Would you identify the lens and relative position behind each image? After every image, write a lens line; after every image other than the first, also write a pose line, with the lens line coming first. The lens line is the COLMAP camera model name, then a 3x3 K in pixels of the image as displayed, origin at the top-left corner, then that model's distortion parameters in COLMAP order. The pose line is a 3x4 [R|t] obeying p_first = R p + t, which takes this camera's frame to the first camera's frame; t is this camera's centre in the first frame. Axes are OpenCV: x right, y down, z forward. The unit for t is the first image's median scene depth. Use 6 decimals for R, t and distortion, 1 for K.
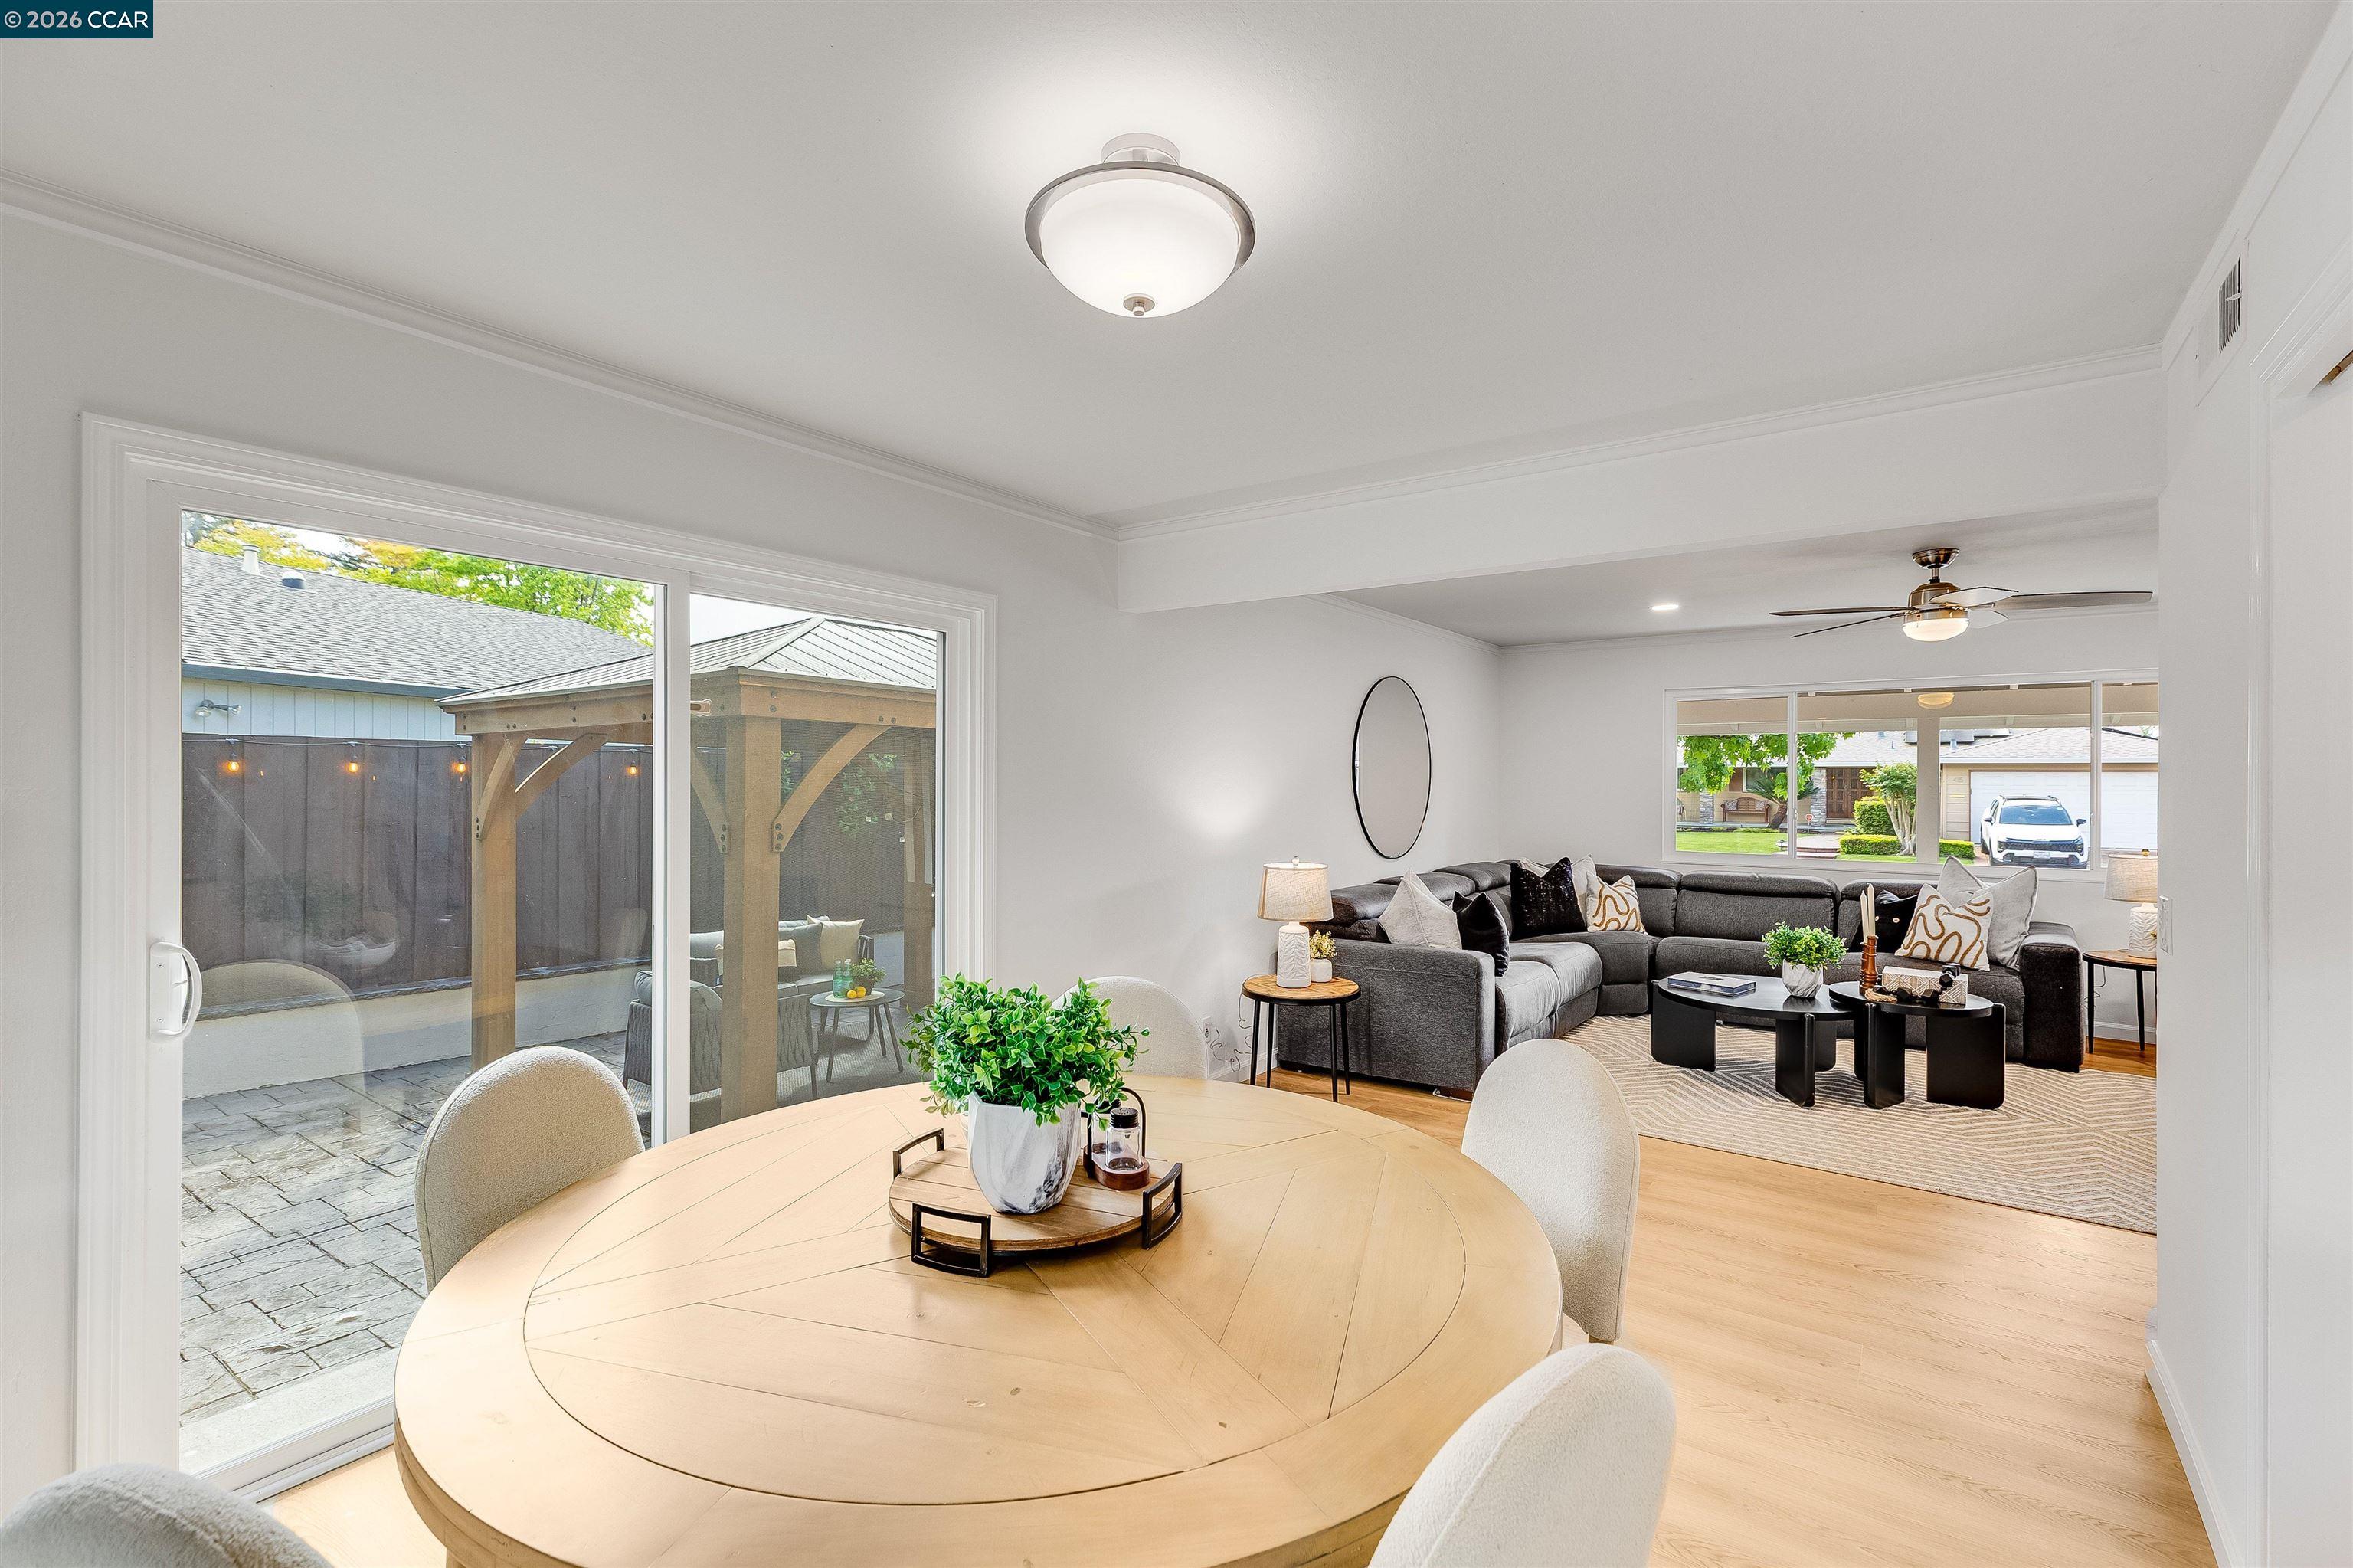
lens RADIAL K [[1051.8, 0, 1181.3], [0, 1051.8, 786.2], [0, 0, 1]] dist [0.002708, 0.000092]
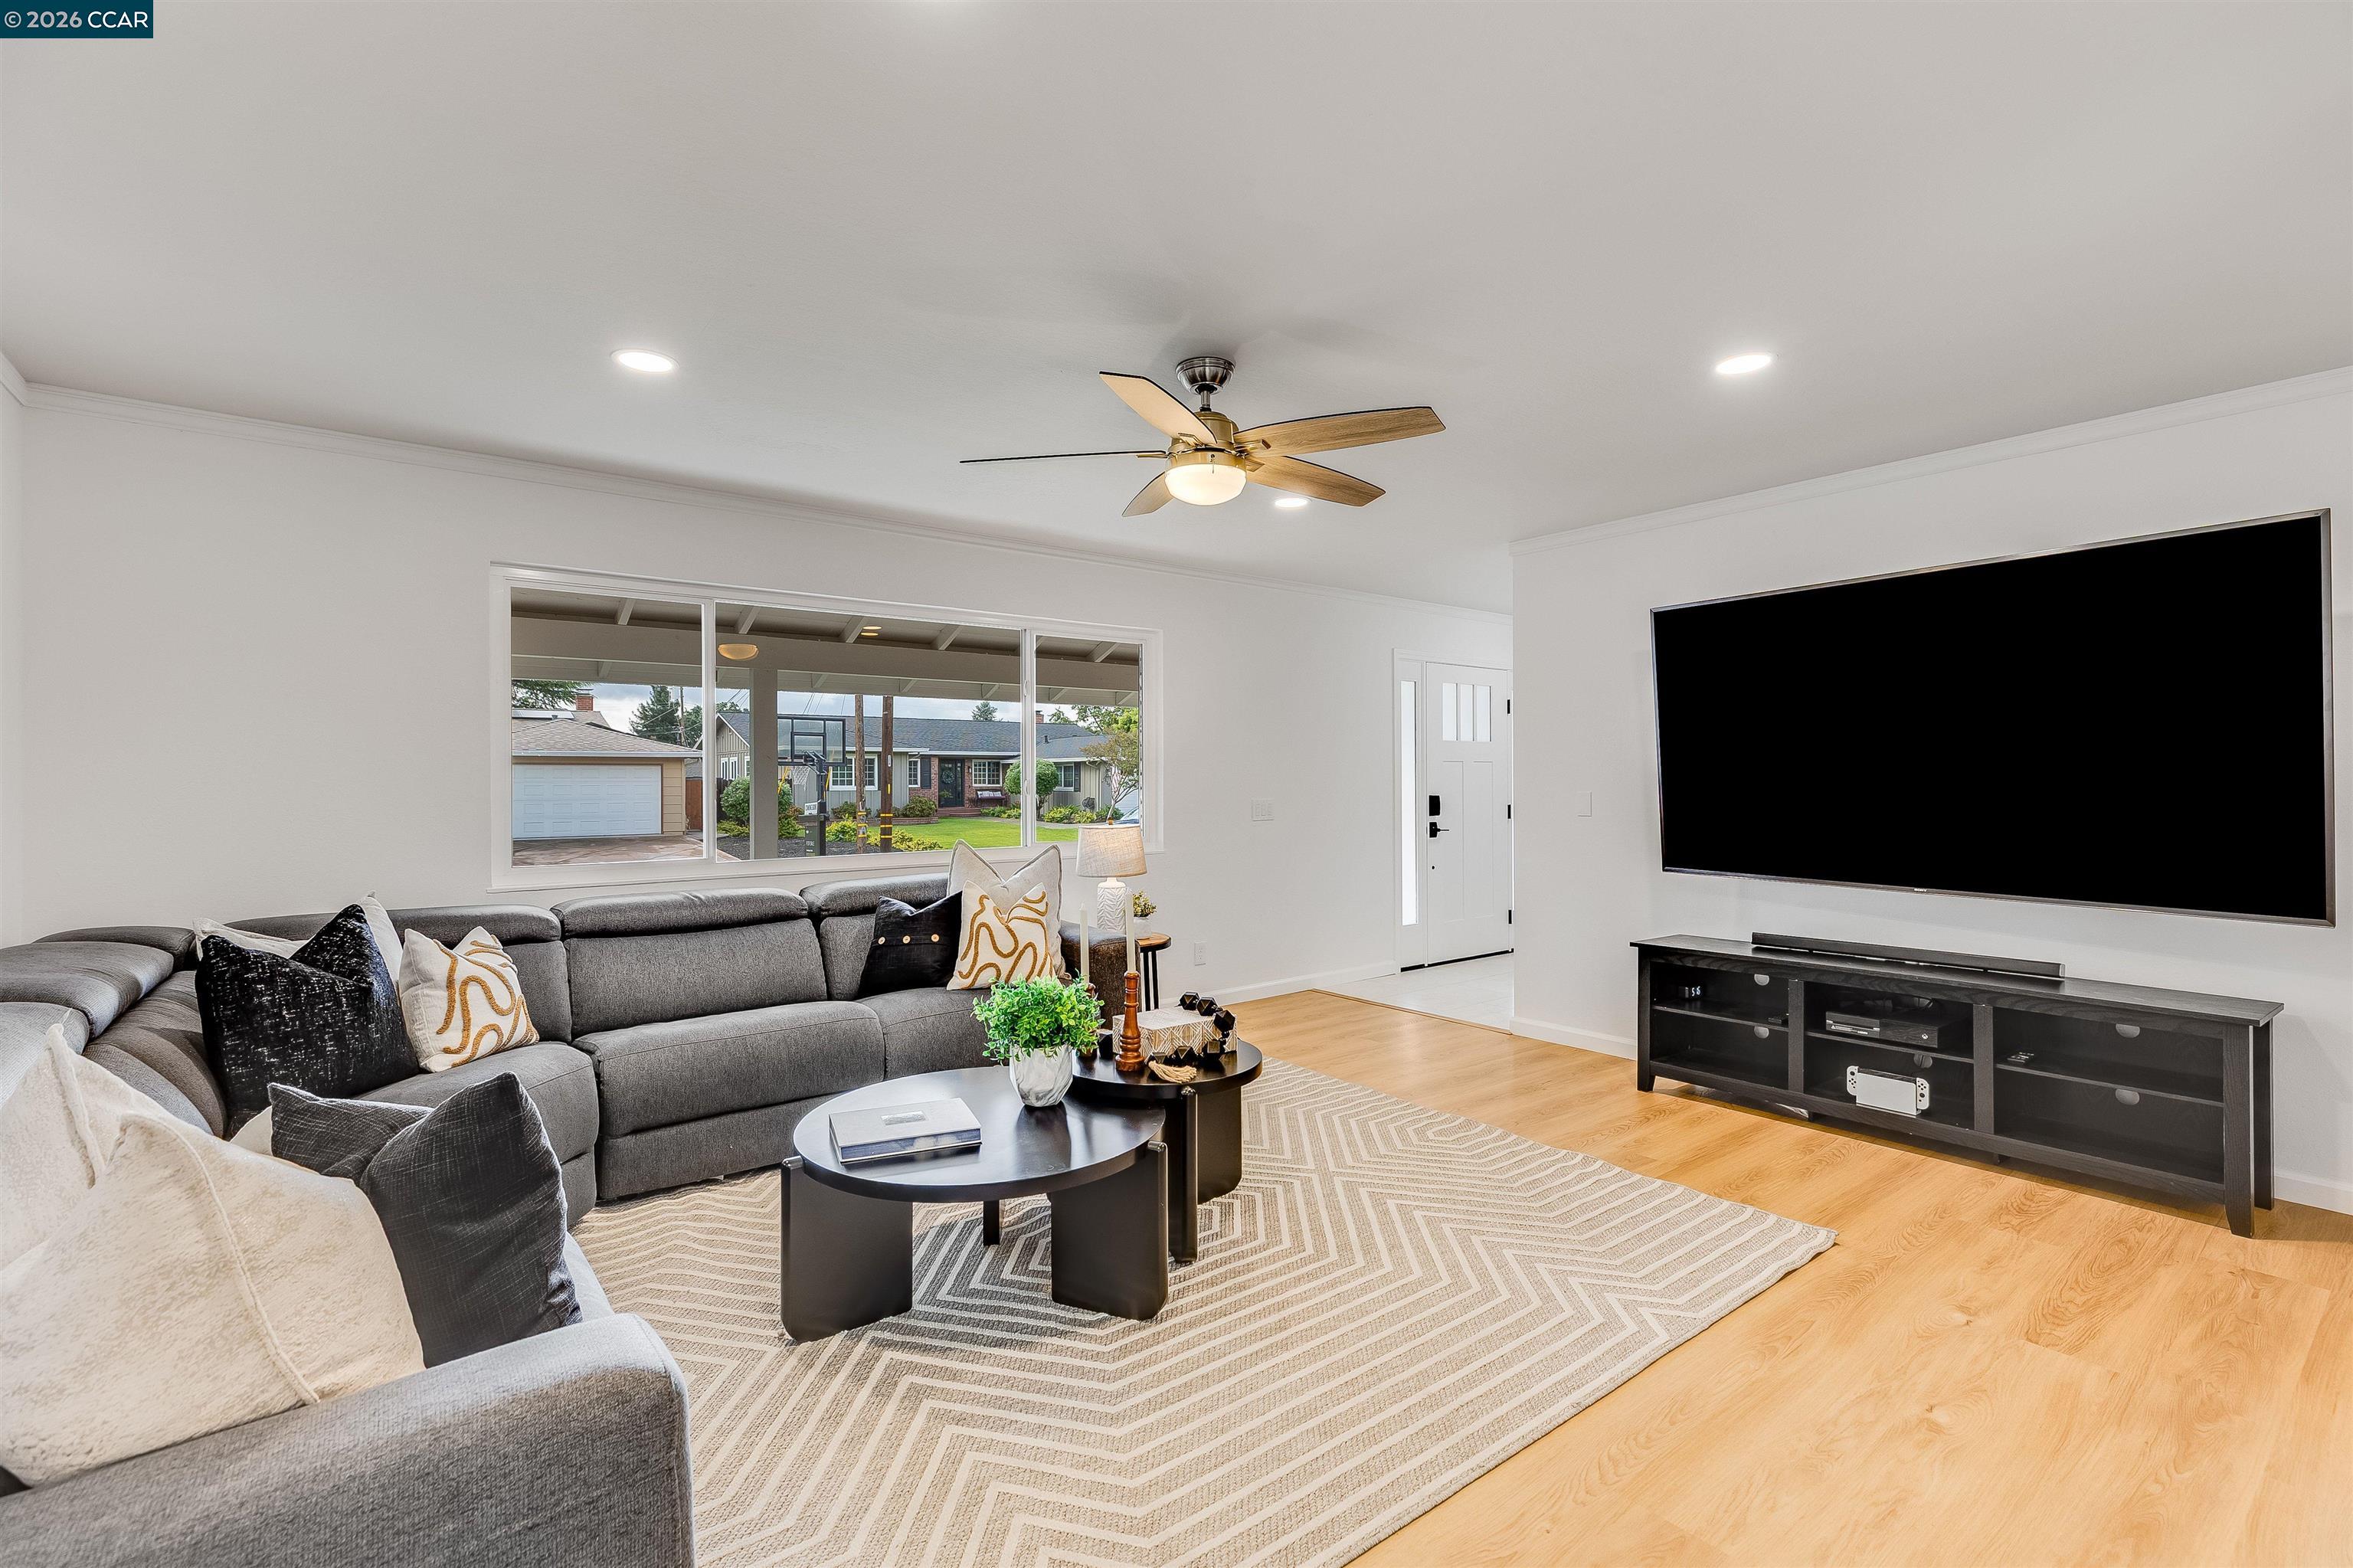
lens RADIAL K [[1051.8, 0, 1176.6], [0, 1051.8, 782.3], [0, 0, 1]] dist [0.002708, 0.000092]
pose [[0.273845, -0.009121, 0.961730, 0.060416], [0.008734, 0.999937, 0.006997, 0.020722], [-0.961734, 0.006484, 0.273908, 0.594288]]
